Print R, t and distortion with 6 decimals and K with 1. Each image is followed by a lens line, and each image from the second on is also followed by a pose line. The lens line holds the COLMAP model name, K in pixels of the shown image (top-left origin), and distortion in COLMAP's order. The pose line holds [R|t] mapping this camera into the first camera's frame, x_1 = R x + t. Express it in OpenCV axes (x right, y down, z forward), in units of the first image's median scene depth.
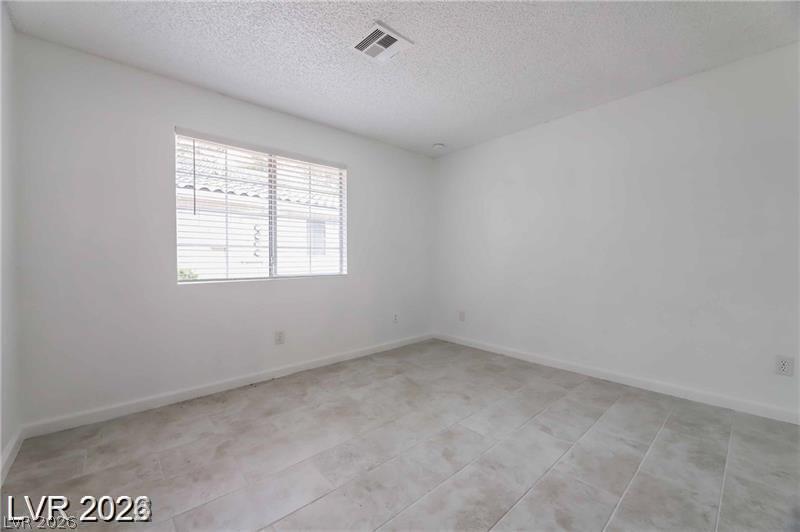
lens RADIAL K [[332.6, 0, 401.4], [0, 332.6, 263.6], [0, 0, 1]] dist [-0.000015, -0.000537]
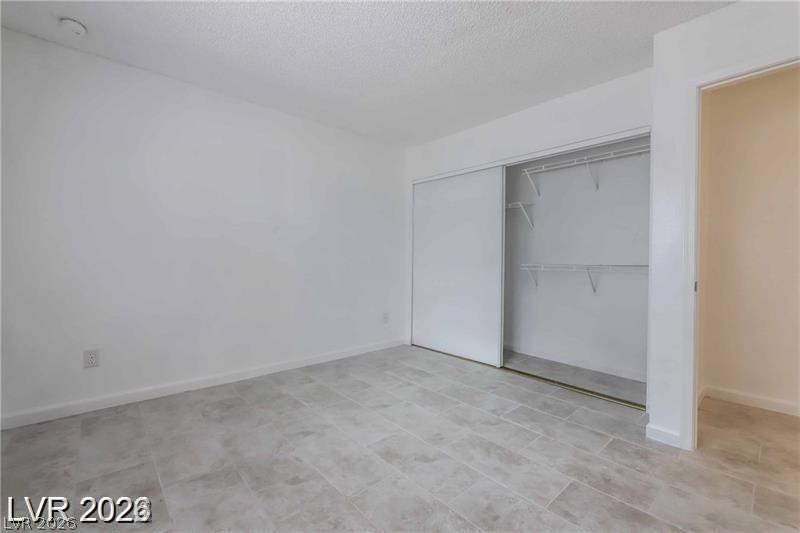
lens RADIAL K [[332.6, 0, 401.4], [0, 332.6, 264.1], [0, 0, 1]] dist [-0.000015, -0.000537]
pose [[0.002325, -0.010602, 0.999941, -0.738937], [0.003201, 0.999939, 0.010595, -0.019814], [-0.999992, 0.003176, 0.002359, 0.925199]]
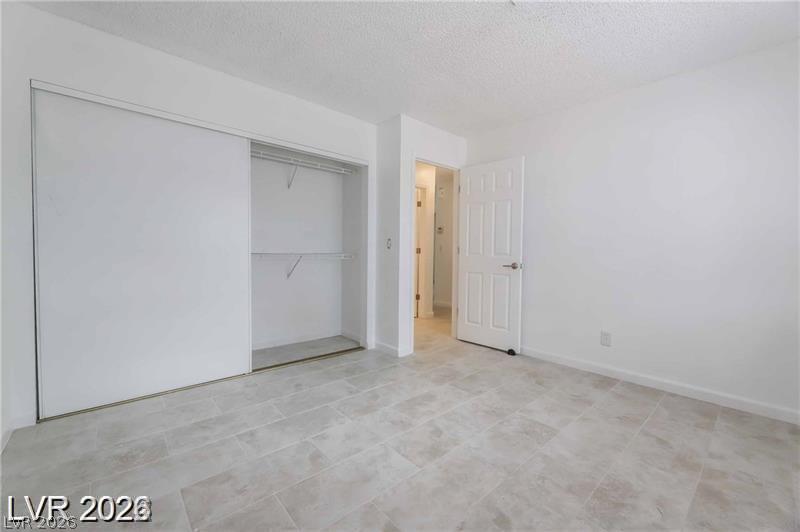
lens RADIAL K [[332.6, 0, 401.4], [0, 332.6, 263.6], [0, 0, 1]] dist [-0.000015, -0.000537]
pose [[-0.999919, -0.011335, 0.005718, 0.221912], [-0.011058, 0.998866, 0.046300, -0.018147], [-0.006237, 0.046233, -0.998911, 1.779699]]
